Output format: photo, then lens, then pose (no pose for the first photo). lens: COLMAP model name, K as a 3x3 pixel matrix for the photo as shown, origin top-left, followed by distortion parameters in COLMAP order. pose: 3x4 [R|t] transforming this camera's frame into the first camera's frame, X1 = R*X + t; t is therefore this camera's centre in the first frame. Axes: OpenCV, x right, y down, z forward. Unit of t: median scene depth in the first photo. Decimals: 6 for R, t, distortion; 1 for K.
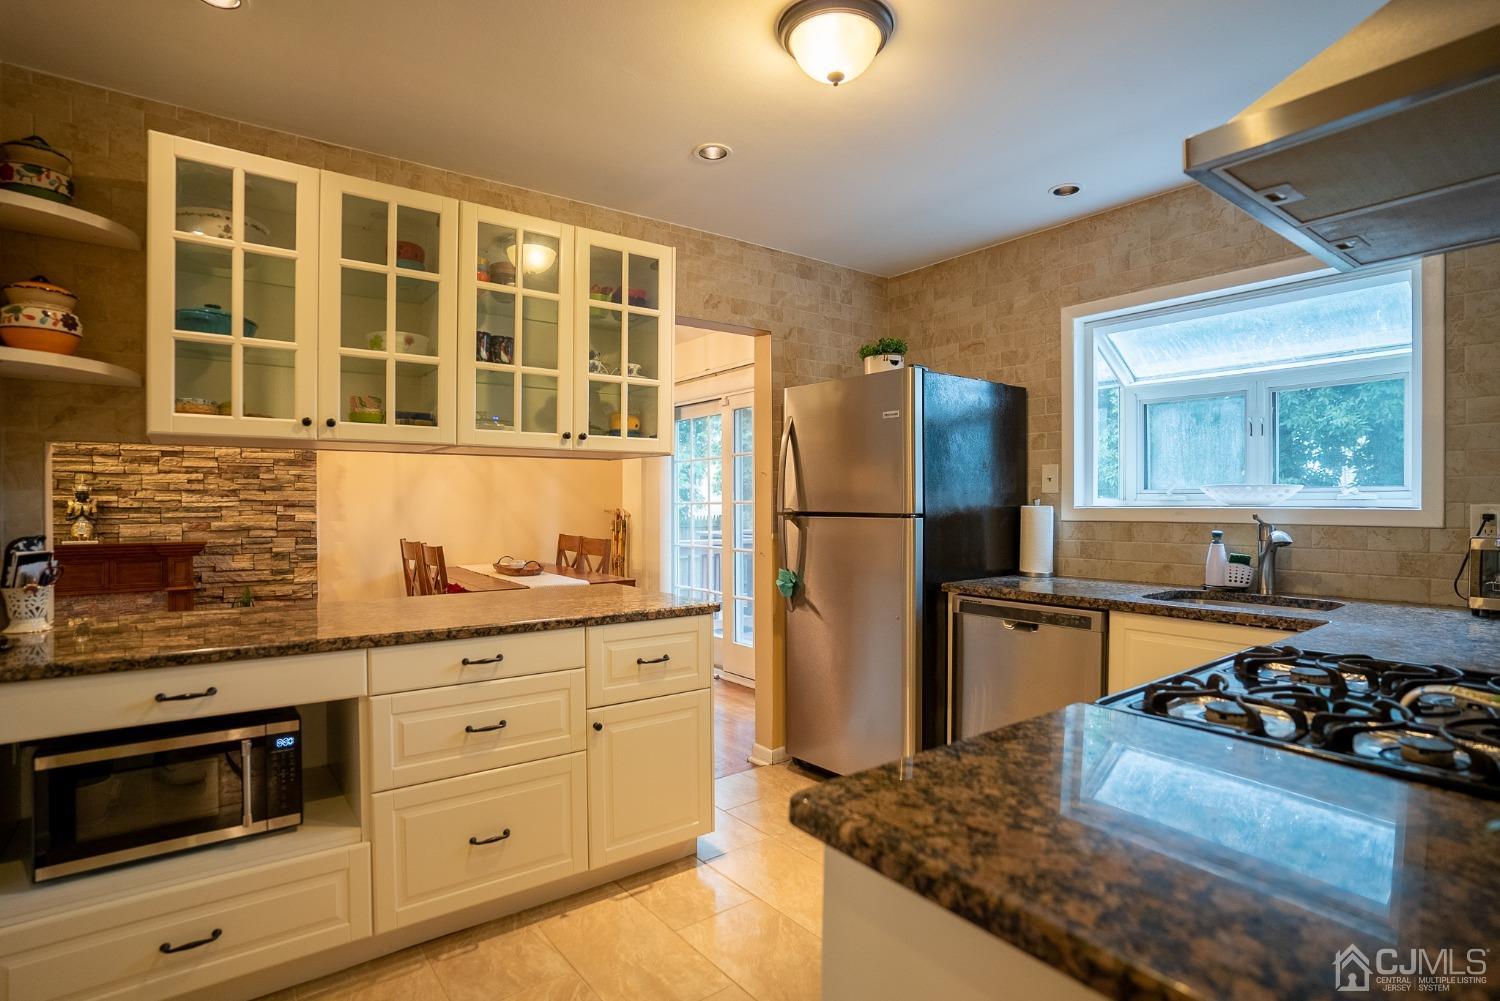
lens RADIAL K [[745.5, 0, 750.0], [0, 745.5, 500.5], [0, 0, 1]] dist [-0.079457, 0.038803]
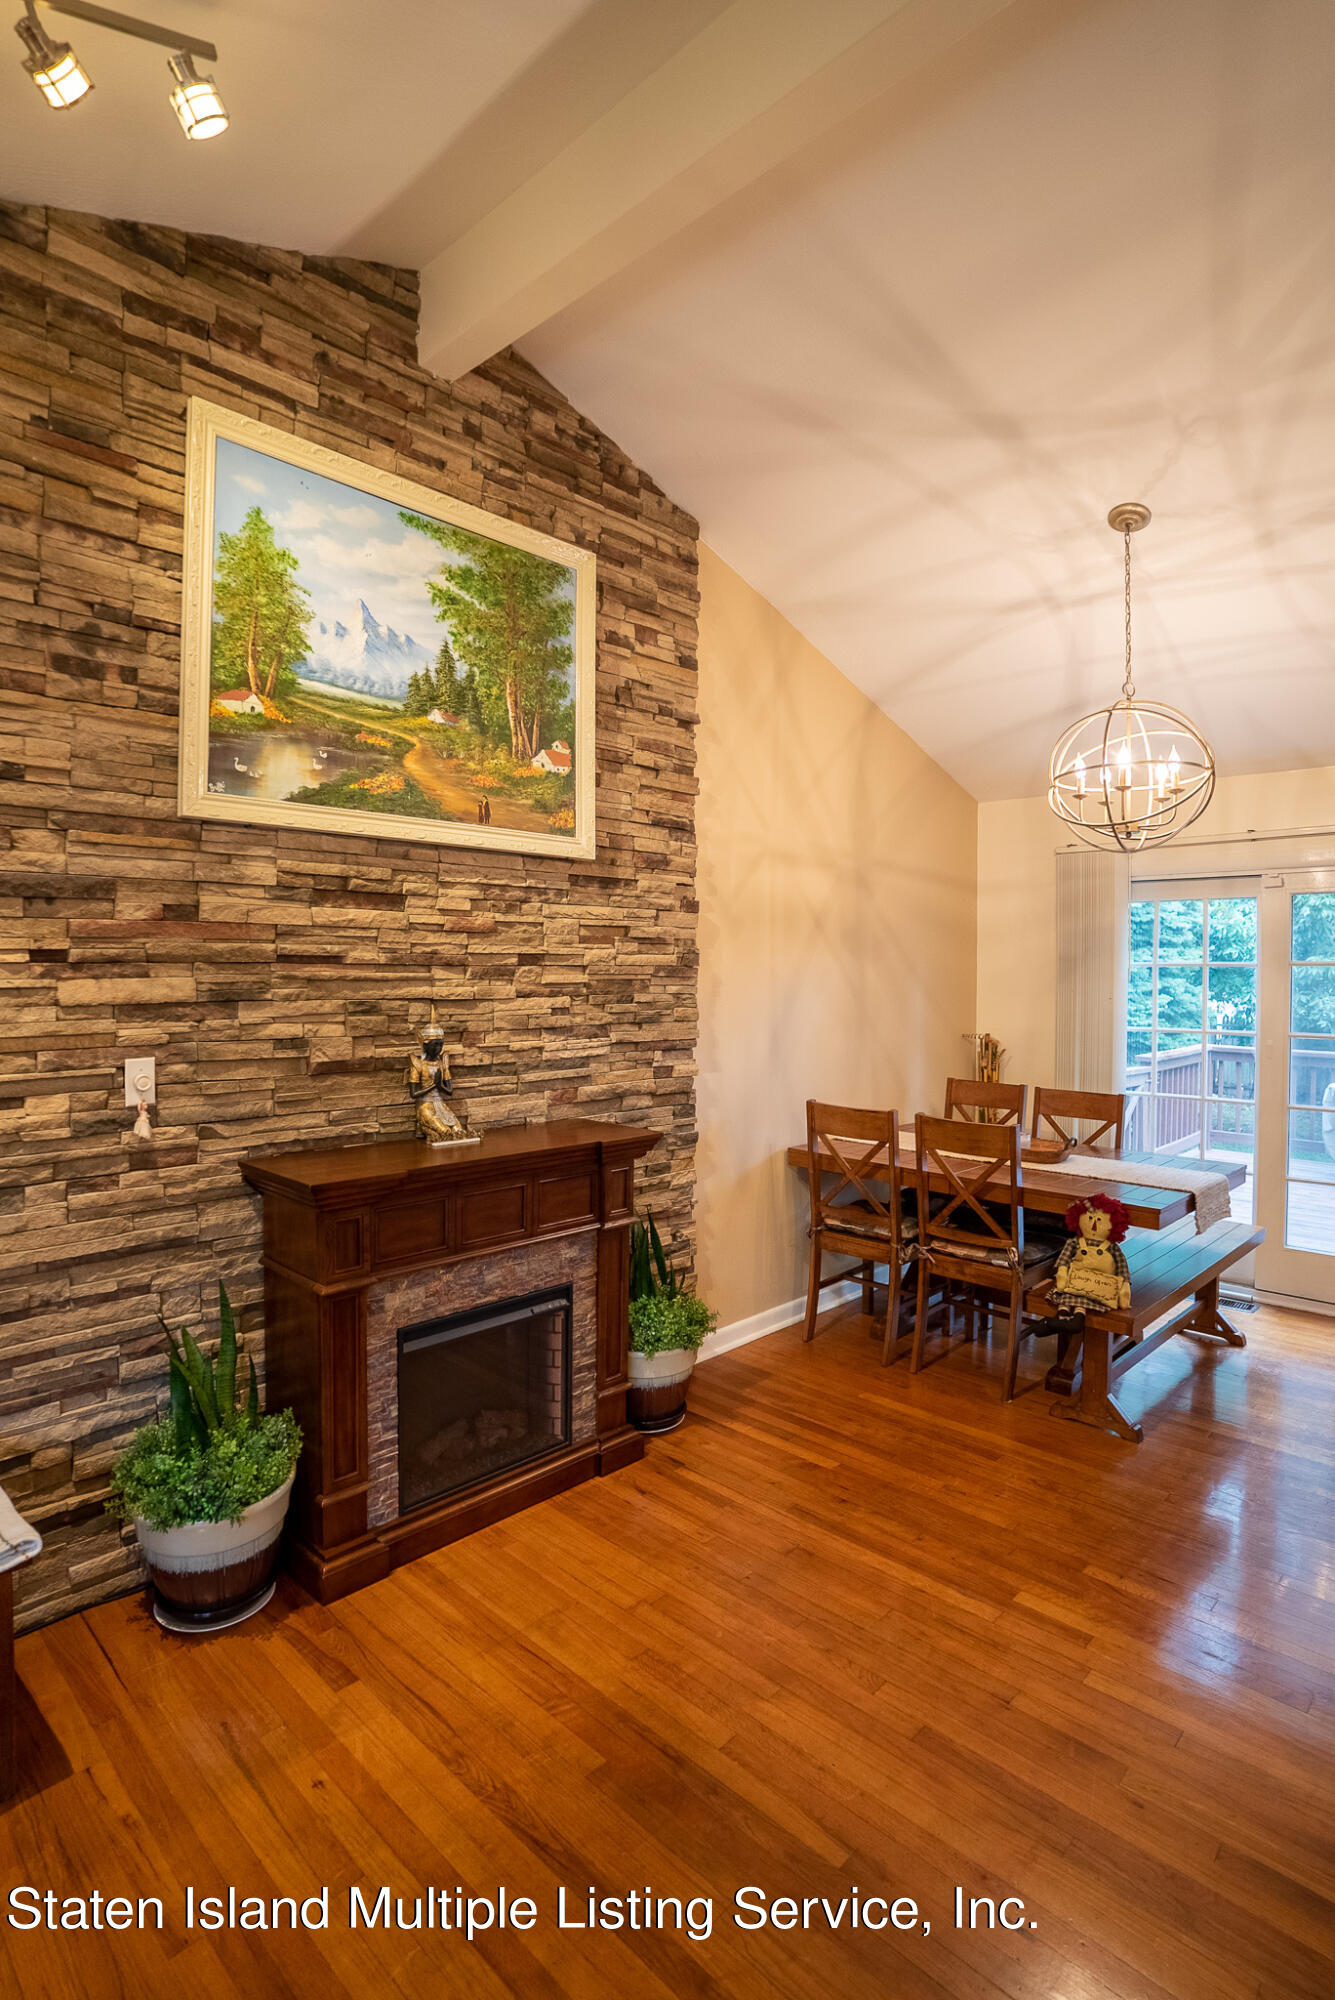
lens RADIAL K [[1022.7, 0, 663.2], [0, 1022.7, 982.4], [0, 0, 1]] dist [-0.080795, 0.041917]
pose [[0.988772, 0.010998, 0.149024, -1.075556], [-0.013580, 0.999775, 0.016318, -0.081050], [-0.148811, -0.018158, 0.988699, 0.327888]]
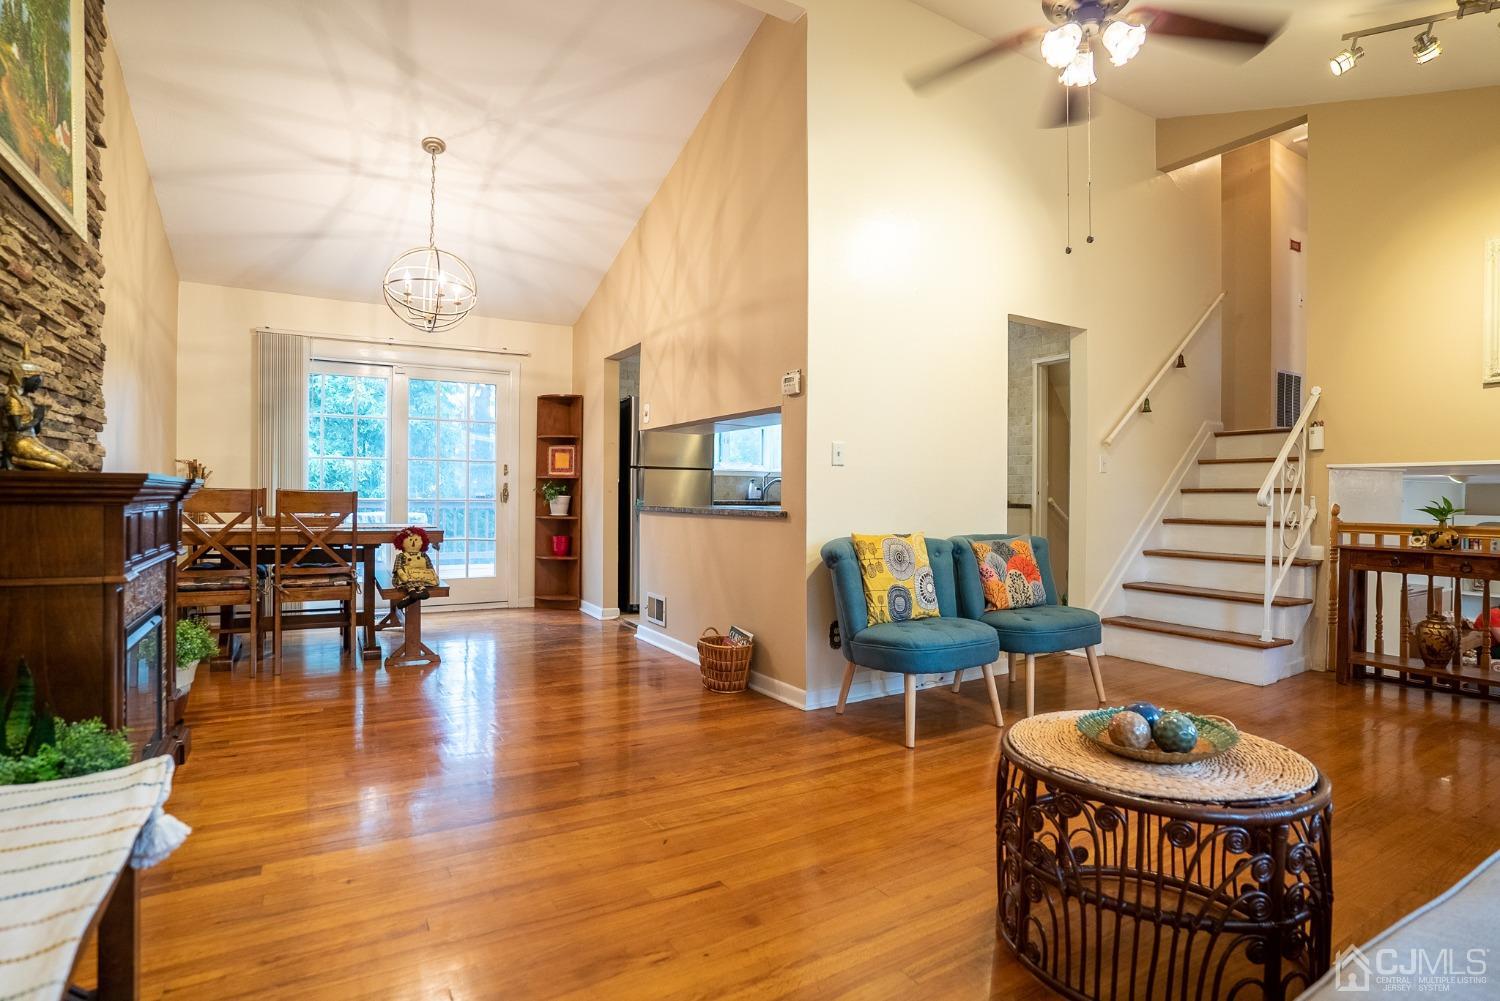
lens RADIAL K [[745.5, 0, 750.0], [0, 745.5, 500.5], [0, 0, 1]] dist [-0.079457, 0.038803]
pose [[0.107683, -0.004899, 0.994173, -1.689841], [-0.011440, 0.999916, 0.006166, 0.082187], [-0.994119, -0.012037, 0.107618, 0.533019]]
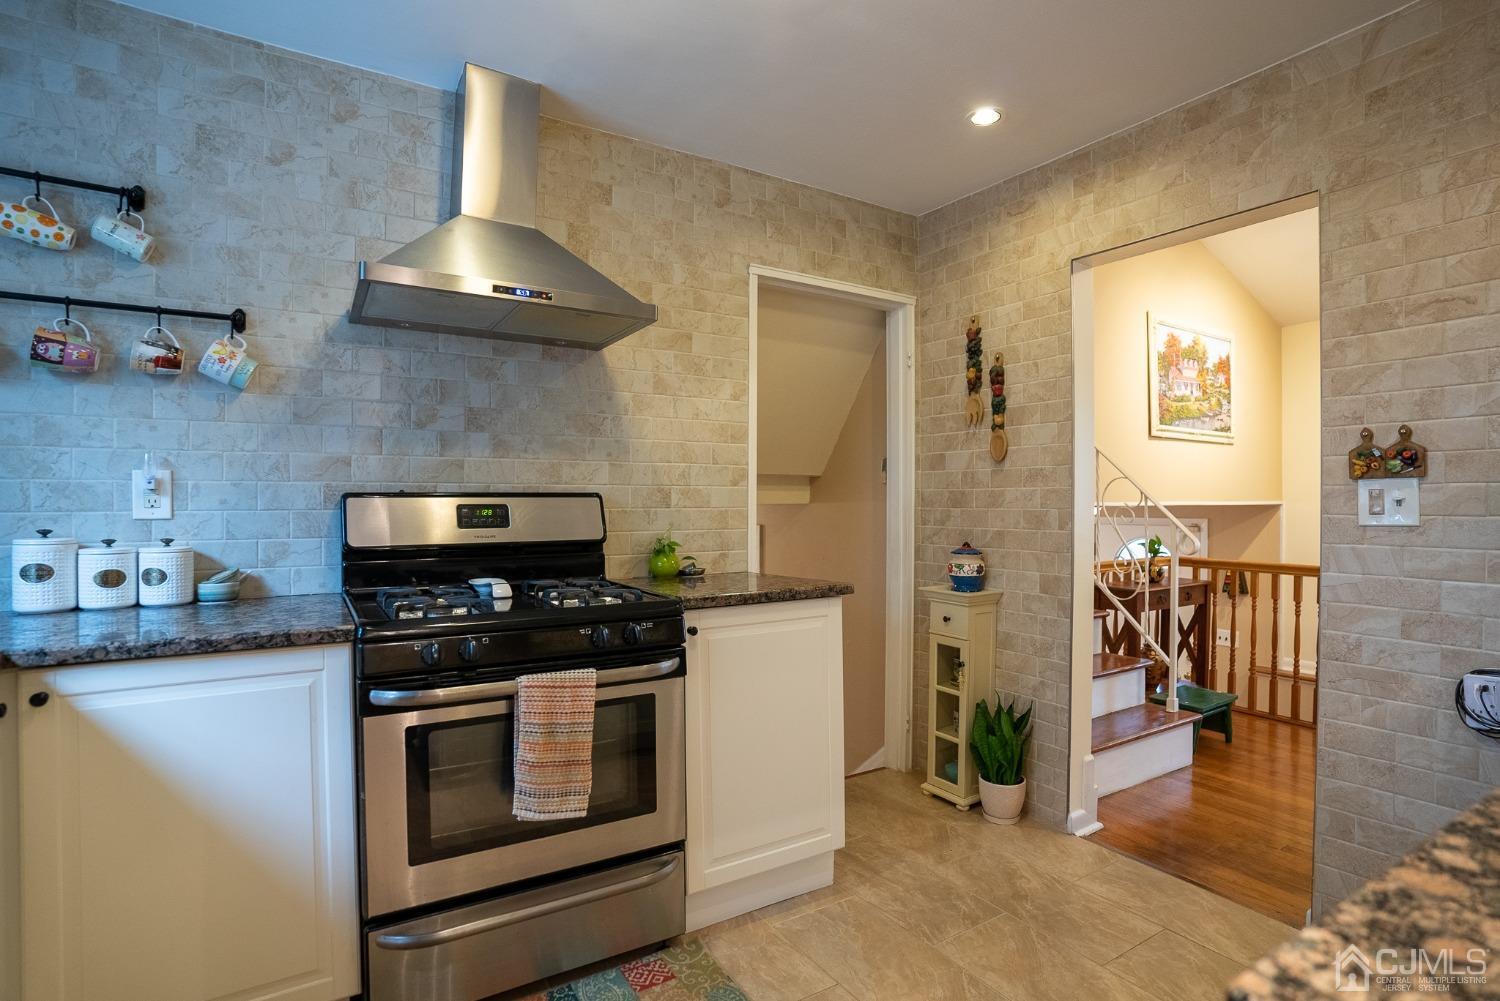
lens RADIAL K [[767.0, 0, 752.4], [0, 767.0, 504.2], [0, 0, 1]] dist [-0.080795, 0.041917]
pose [[-0.993707, 0.001302, 0.112007, 0.028943], [0.001637, 0.999994, 0.002892, 0.016558], [-0.112002, 0.003057, -0.993703, 0.903652]]
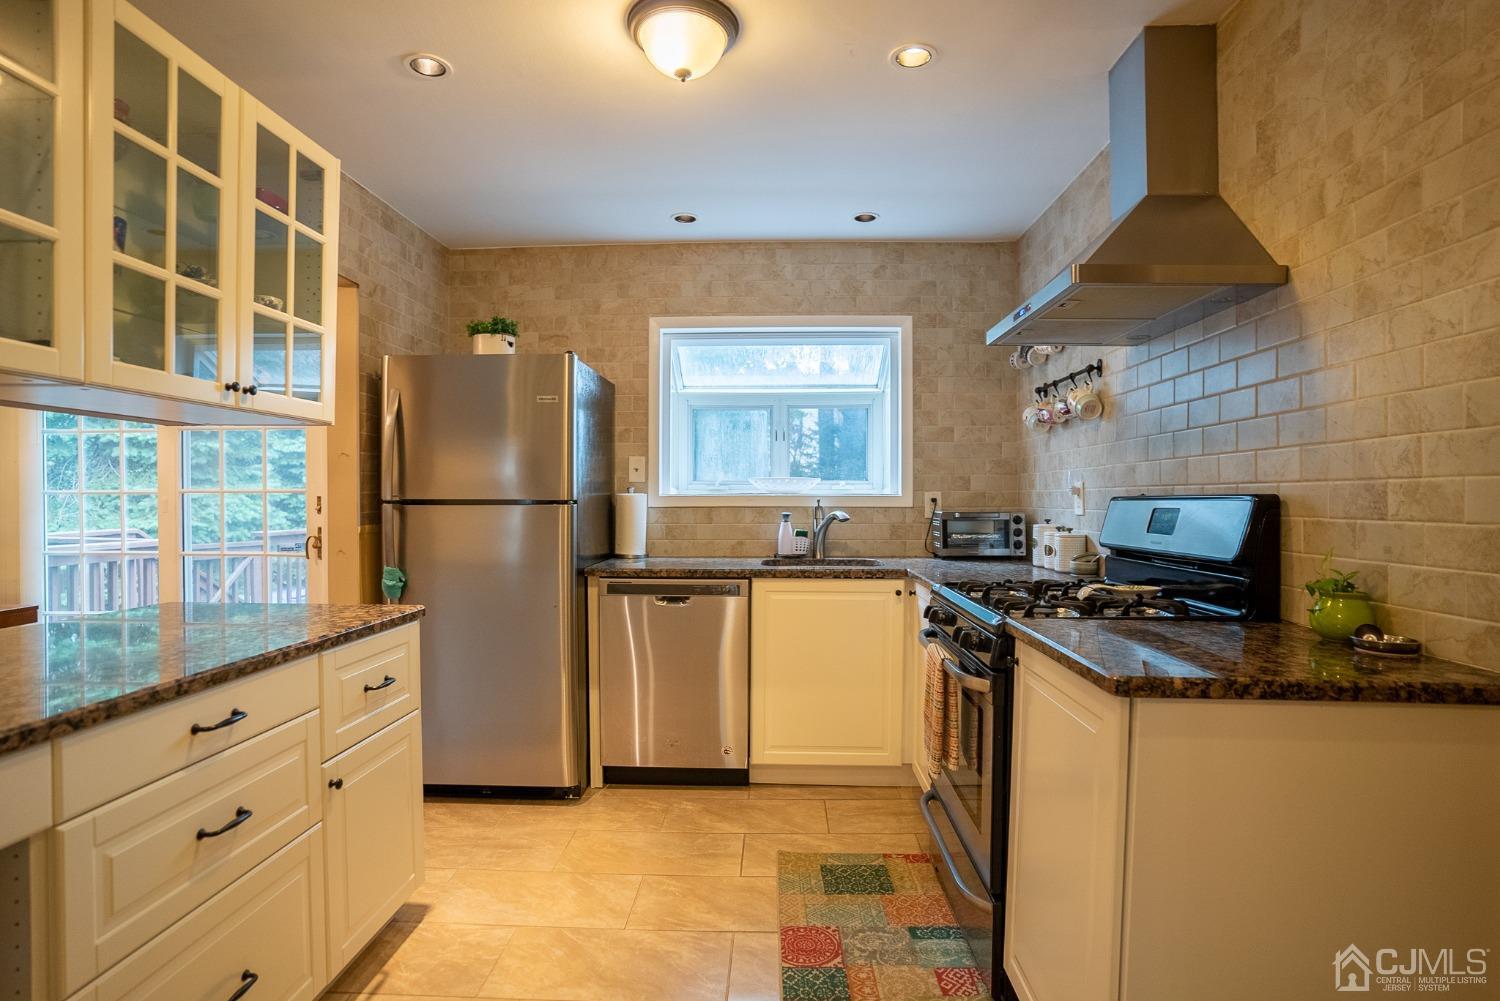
lens RADIAL K [[757.4, 0, 738.4], [0, 757.4, 495.3], [0, 0, 1]] dist [-0.081330, 0.045531]
pose [[0.648879, 0.003143, 0.760885, -0.339702], [-0.002363, 0.999995, -0.002116, 0.010725], [-0.760888, -0.000424, 0.648884, 0.140110]]
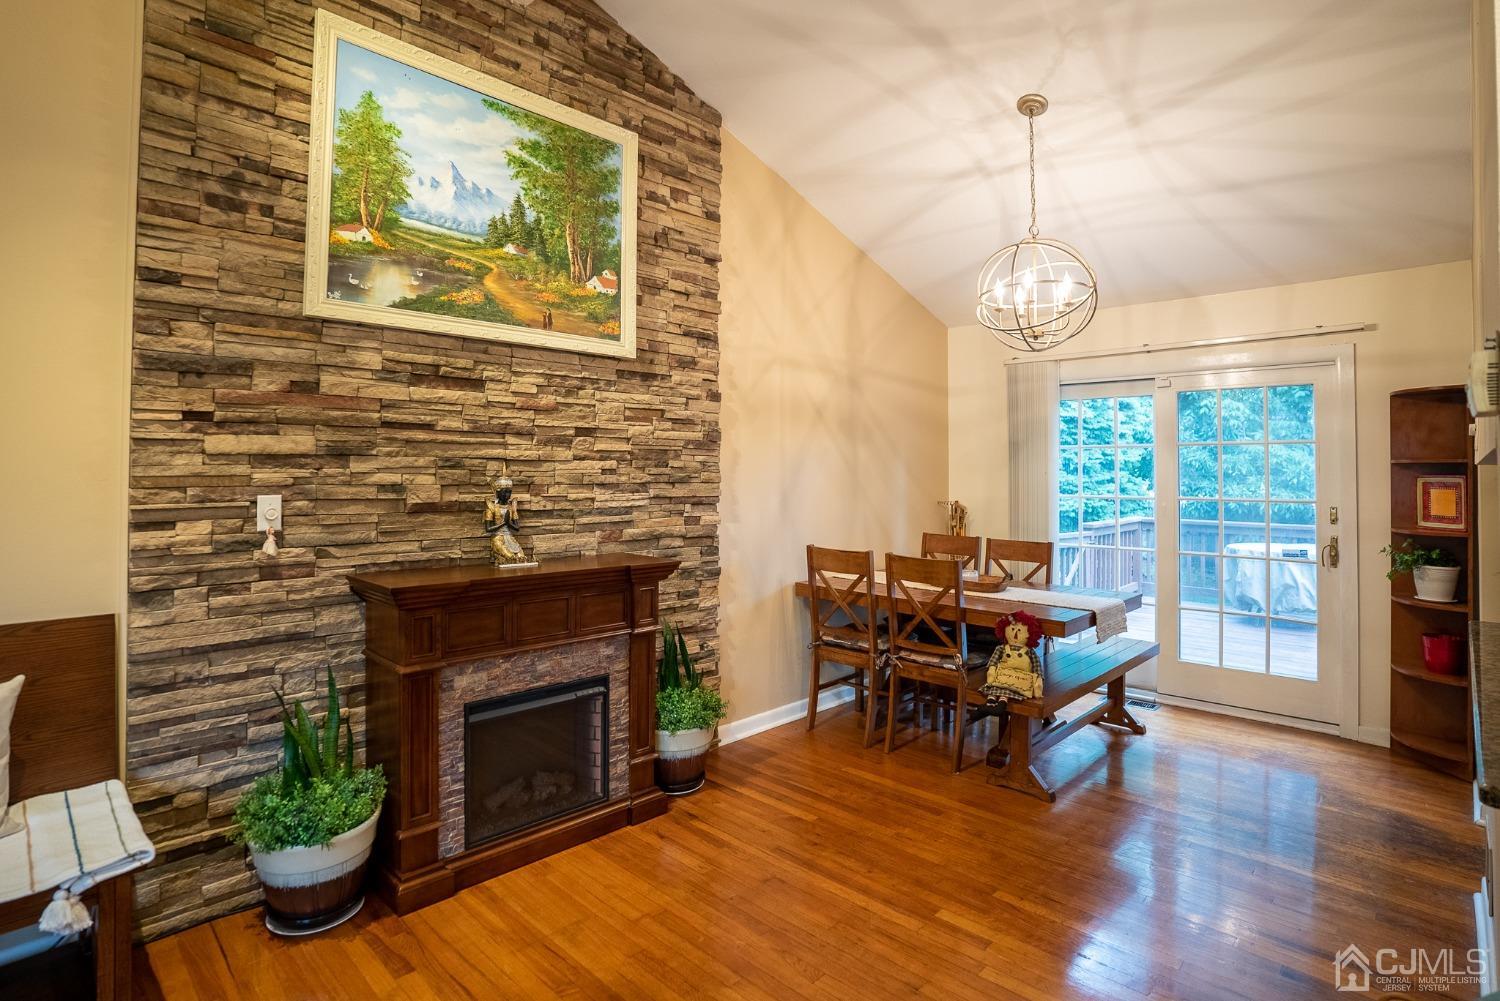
lens RADIAL K [[769.3, 0, 755.6], [0, 769.3, 449.8], [0, 0, 1]] dist [-0.072182, 0.030658]
pose [[0.987944, 0.015802, 0.154002, -0.991096], [-0.012074, 0.999612, -0.025114, -0.040820], [-0.154339, 0.022952, 0.987751, 0.313530]]
